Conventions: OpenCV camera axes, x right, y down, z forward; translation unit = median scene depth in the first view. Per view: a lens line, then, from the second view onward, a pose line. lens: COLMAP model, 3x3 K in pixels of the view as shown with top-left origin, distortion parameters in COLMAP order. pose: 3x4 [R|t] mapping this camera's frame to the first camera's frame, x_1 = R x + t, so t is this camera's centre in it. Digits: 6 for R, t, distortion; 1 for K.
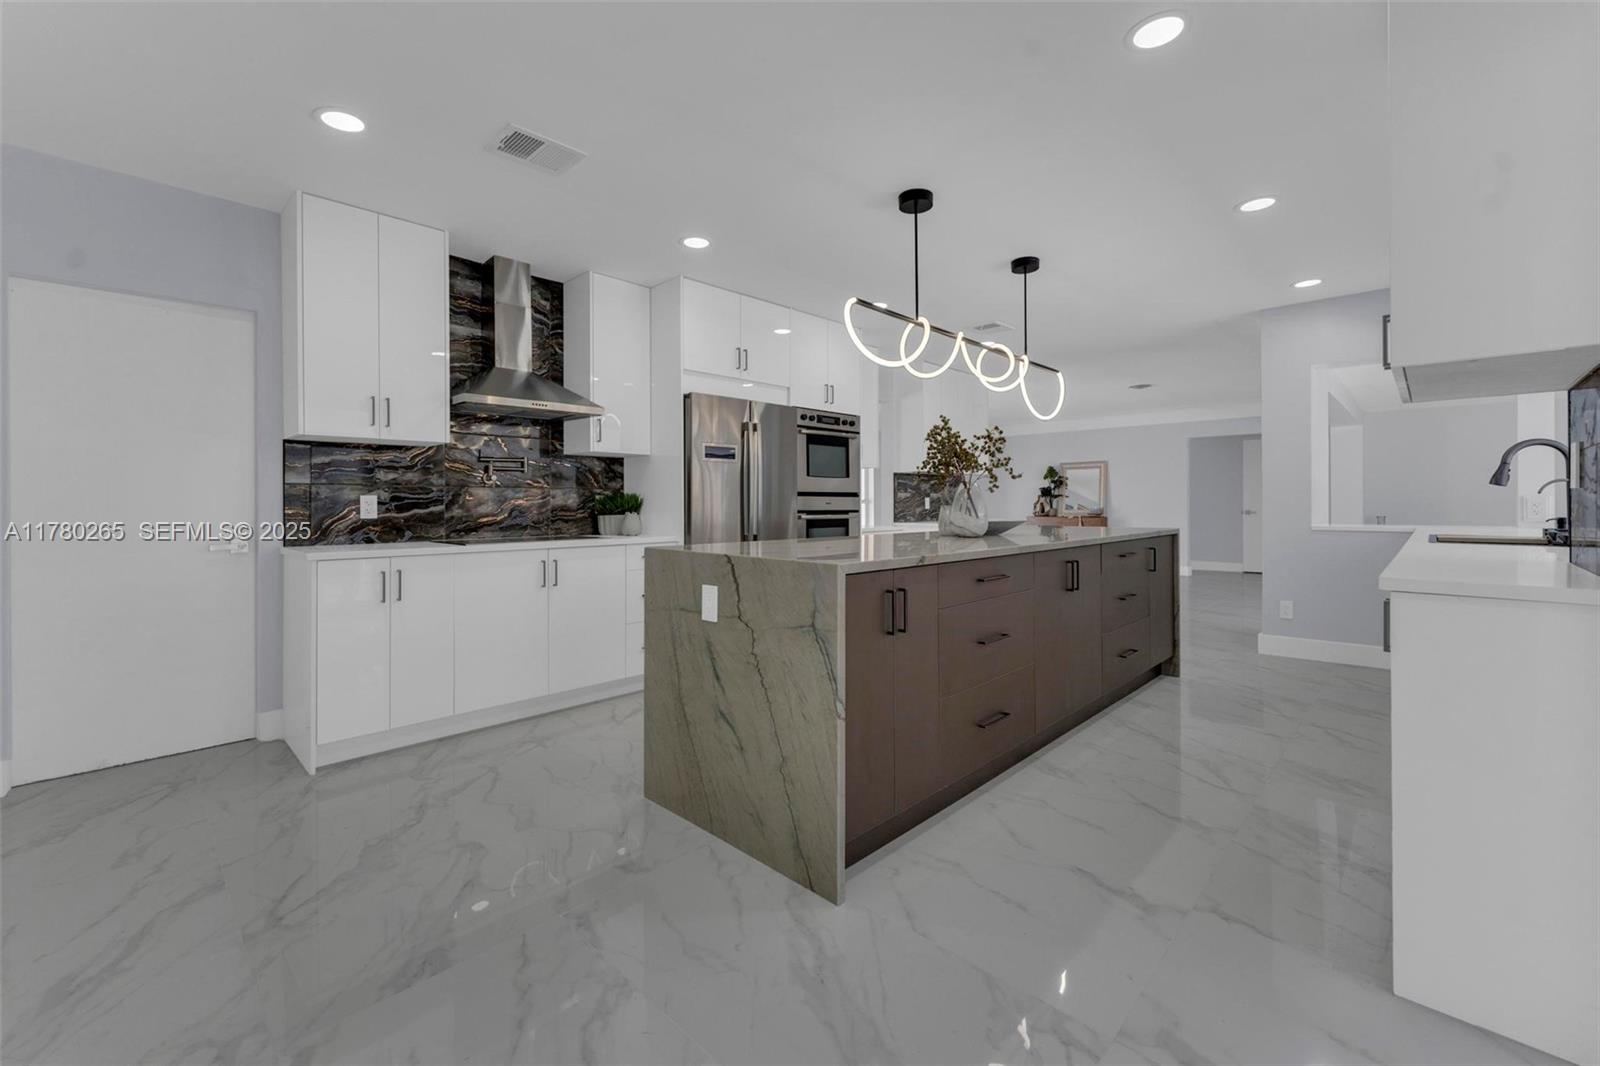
lens RADIAL K [[653.9, 0, 795.4], [0, 653.9, 499.5], [0, 0, 1]] dist [0.001522, 0.000116]
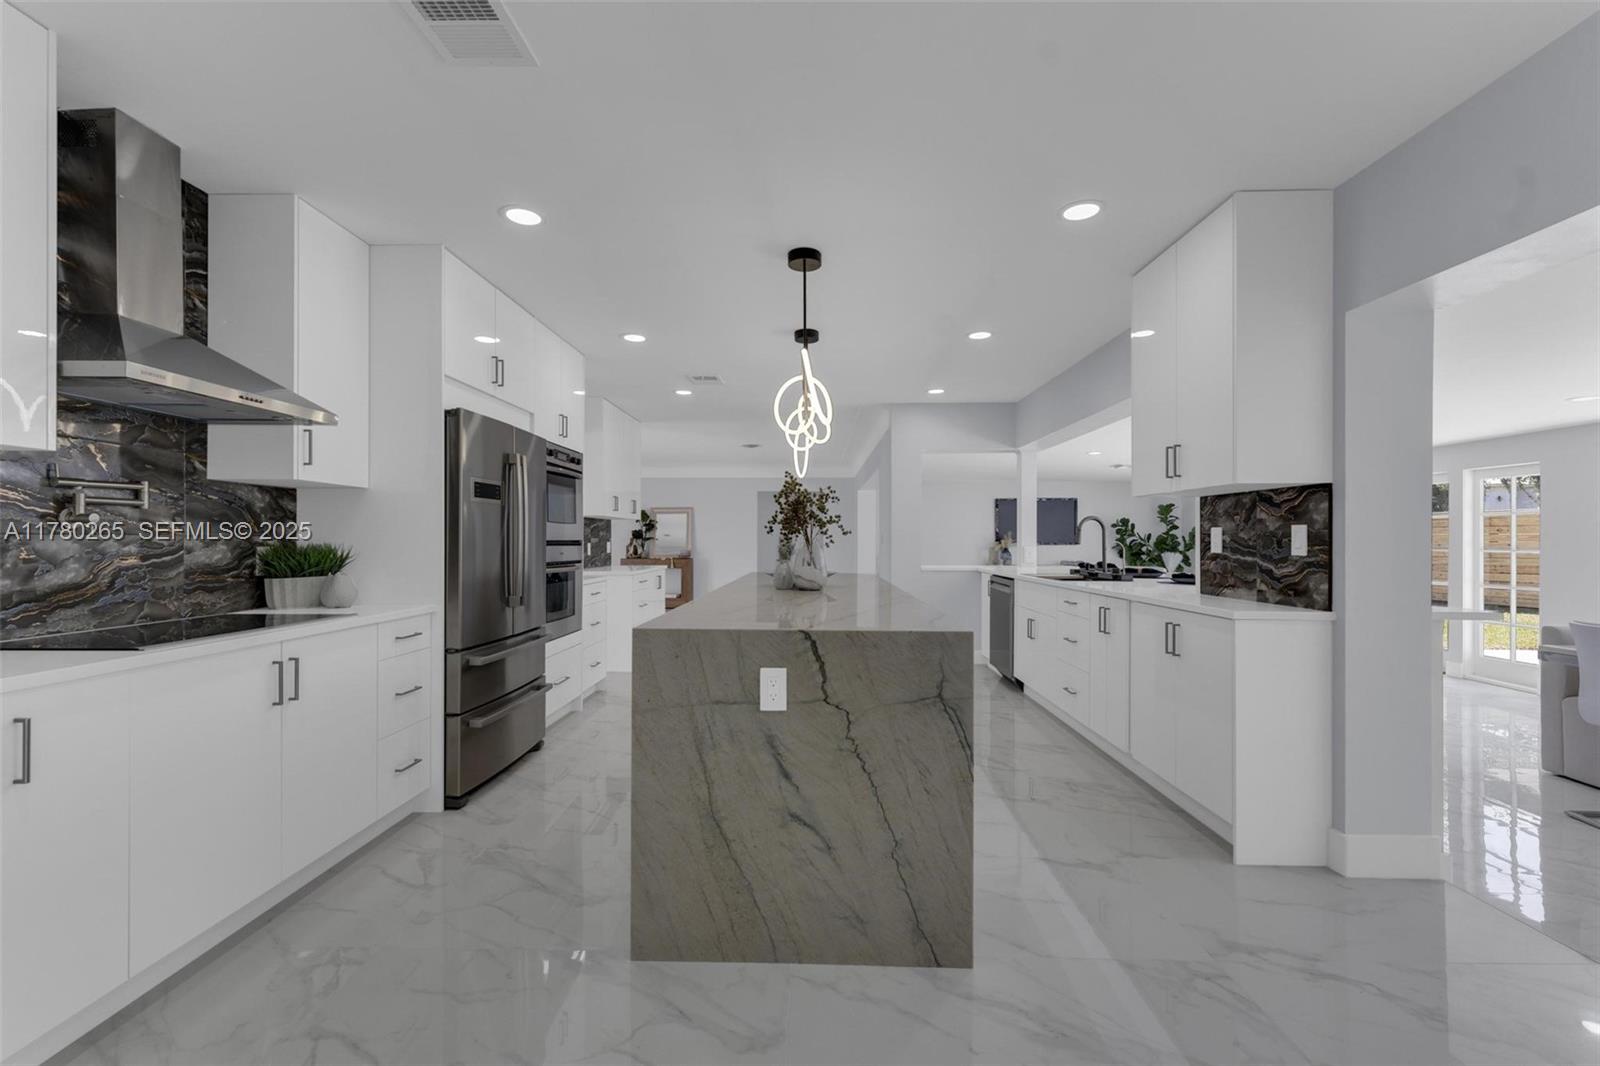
lens RADIAL K [[654.5, 0, 795.3], [0, 654.5, 537.0], [0, 0, 1]] dist [0.000389, 0.000155]
pose [[0.735817, 0.008102, 0.677132, -0.380941], [-0.008335, 0.999961, -0.002908, -0.019621], [-0.677129, -0.003504, 0.735856, 0.202184]]
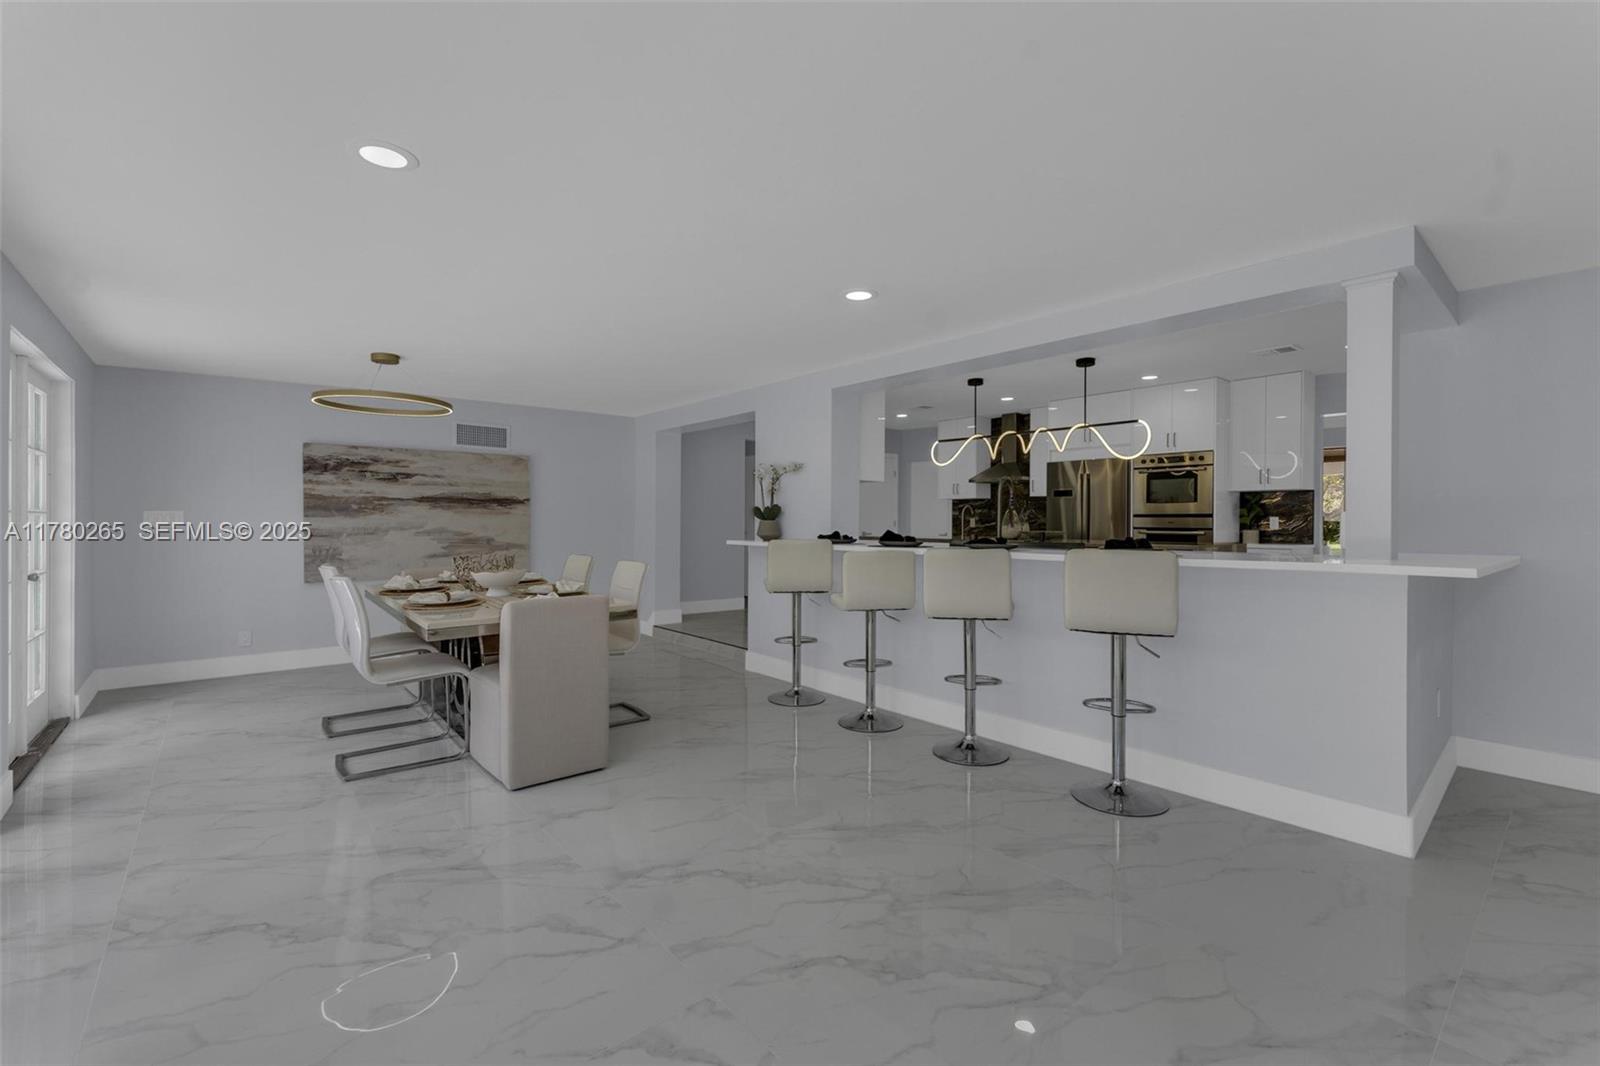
lens RADIAL K [[684.7, 0, 796.8], [0, 684.7, 528.4], [0, 0, 1]] dist [-0.002377, -0.000172]
pose [[-0.100308, 0.009509, -0.994911, 1.882991], [-0.002035, 0.999950, 0.009762, 0.007000], [0.994954, 0.003004, -0.100283, 0.482359]]
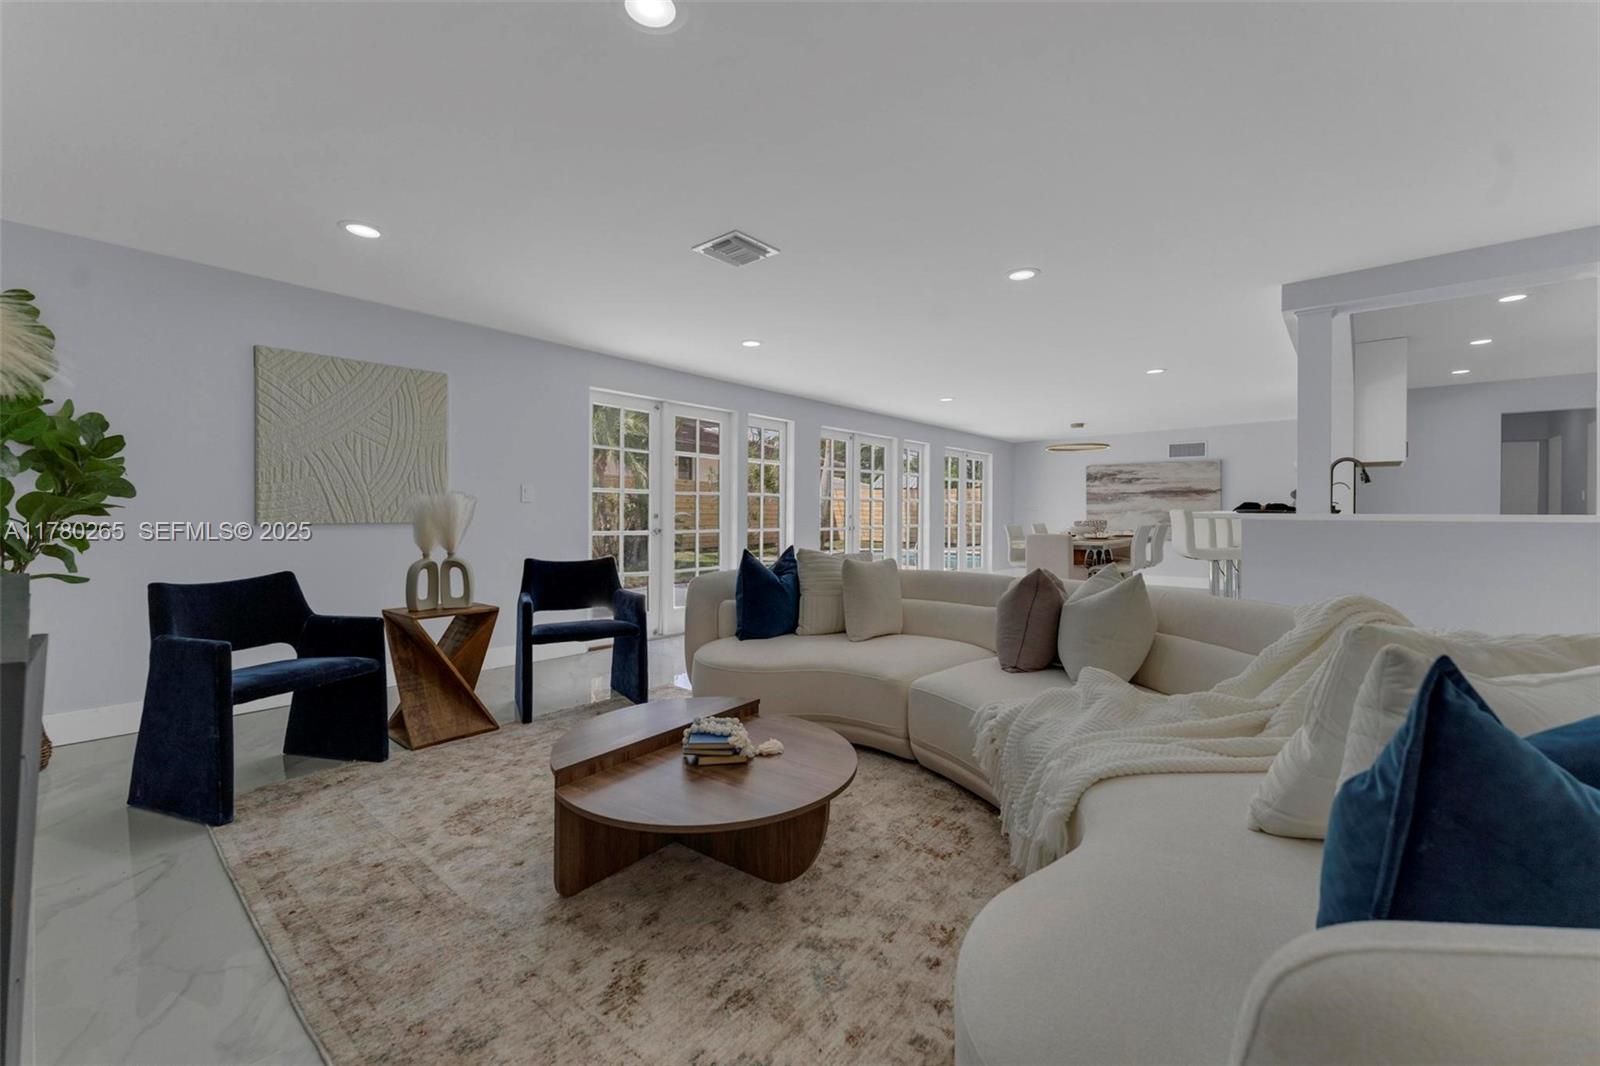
lens RADIAL K [[660.2, 0, 790.0], [0, 660.2, 497.6], [0, 0, 1]] dist [0.001863, 0.000126]
pose [[-0.998022, -0.001655, -0.062838, 1.941055], [0.000168, 0.999580, -0.028985, 0.049878], [0.062860, -0.028938, -0.997603, 1.899630]]
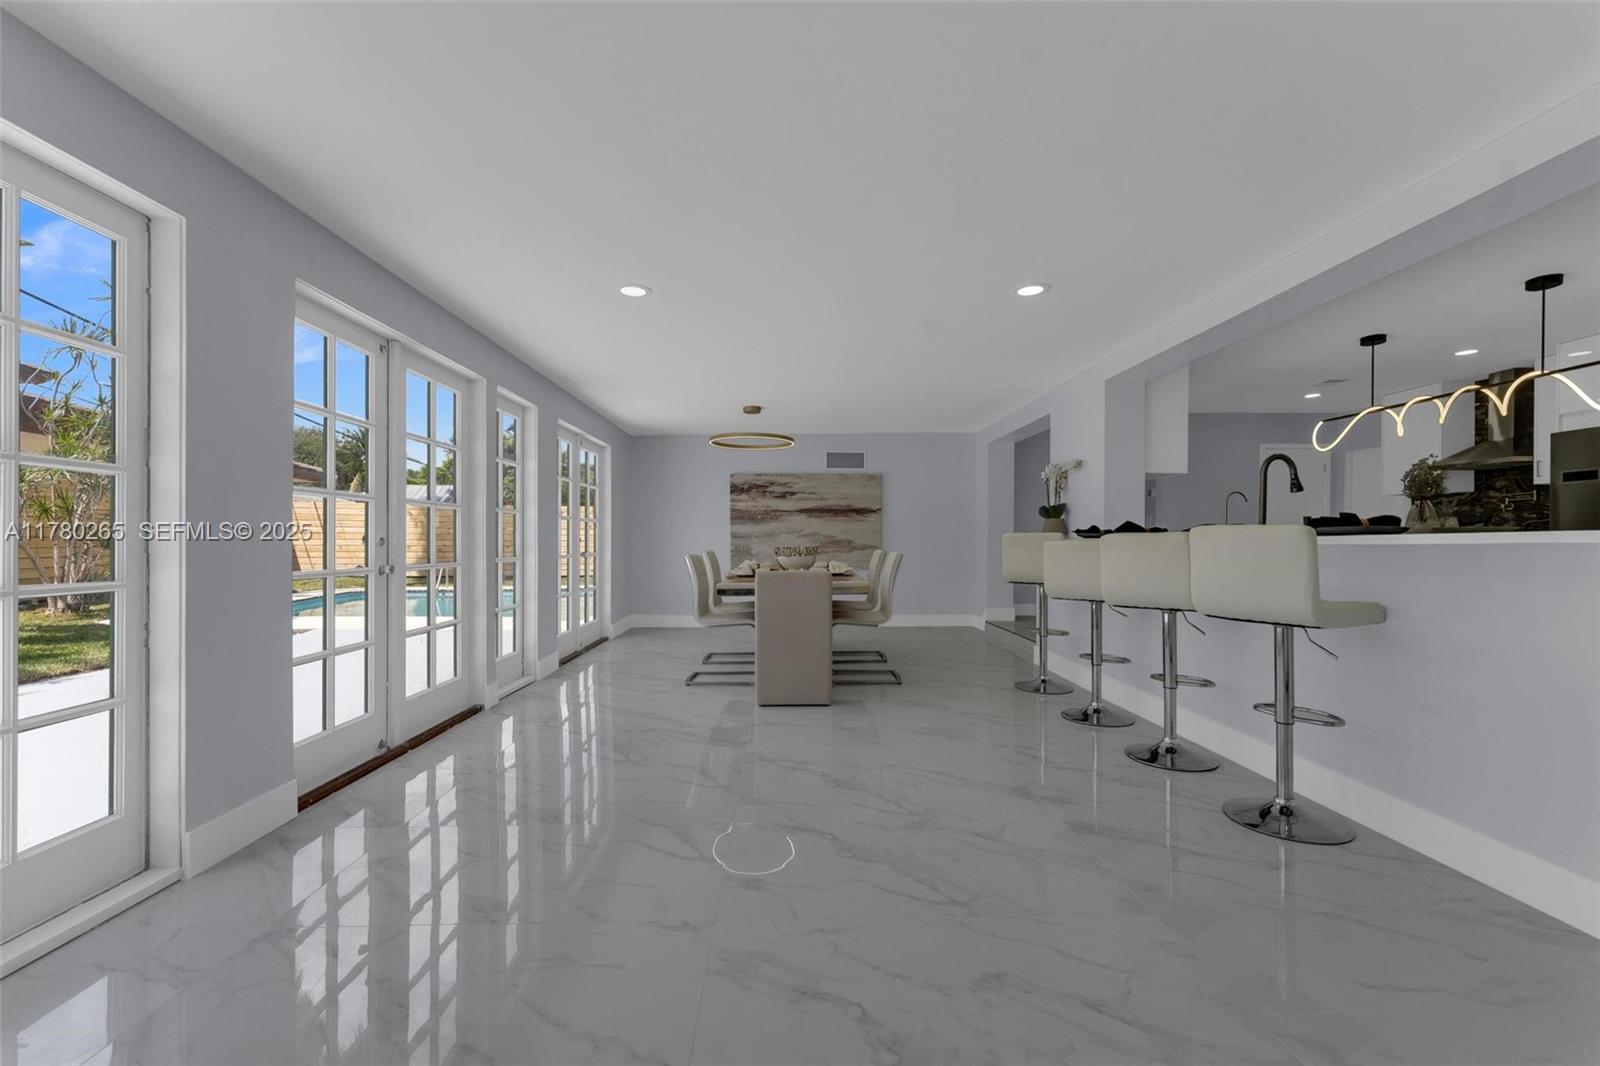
lens RADIAL K [[648.8, 0, 790.5], [0, 648.8, 536.7], [0, 0, 1]] dist [0.000928, 0.000098]
pose [[-0.707392, -0.004307, -0.706808, 1.842068], [0.000959, 0.999975, -0.007054, 0.050187], [0.706821, -0.005668, -0.707370, 0.845832]]
